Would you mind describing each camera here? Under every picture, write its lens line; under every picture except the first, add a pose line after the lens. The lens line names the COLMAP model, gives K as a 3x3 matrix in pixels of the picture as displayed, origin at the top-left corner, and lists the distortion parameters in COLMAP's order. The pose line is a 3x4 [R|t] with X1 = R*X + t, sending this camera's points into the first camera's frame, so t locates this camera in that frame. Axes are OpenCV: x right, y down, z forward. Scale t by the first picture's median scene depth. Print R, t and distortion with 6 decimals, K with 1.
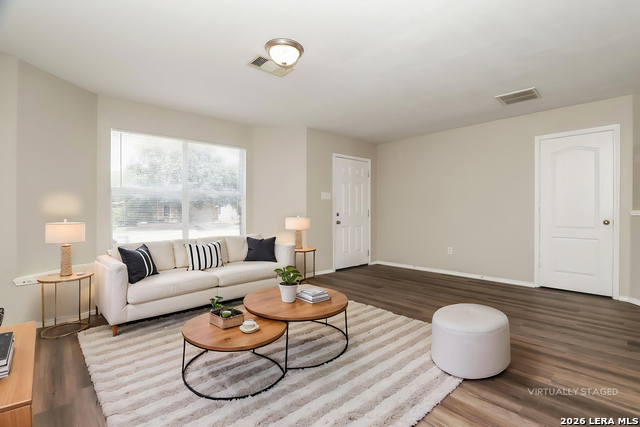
lens RADIAL K [[296.9, 0, 331.7], [0, 296.9, 213.1], [0, 0, 1]] dist [-0.003629, -0.000426]
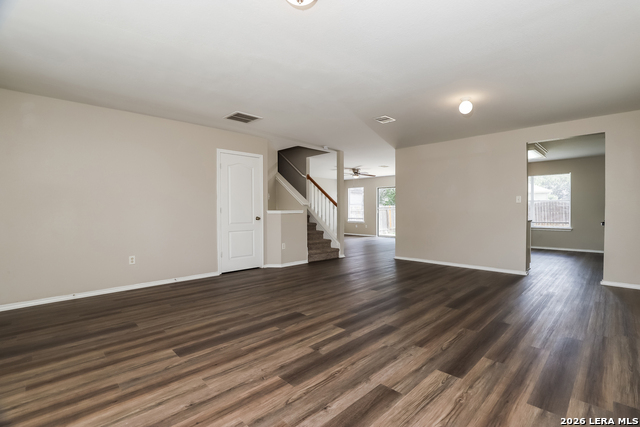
lens RADIAL K [[296.9, 0, 331.7], [0, 296.9, 213.1], [0, 0, 1]] dist [-0.003629, -0.000426]
pose [[-0.028108, -0.007031, 0.999580, -0.586146], [0.008595, 0.999937, 0.007275, -0.003506], [-0.999568, 0.008796, -0.028046, 0.649967]]
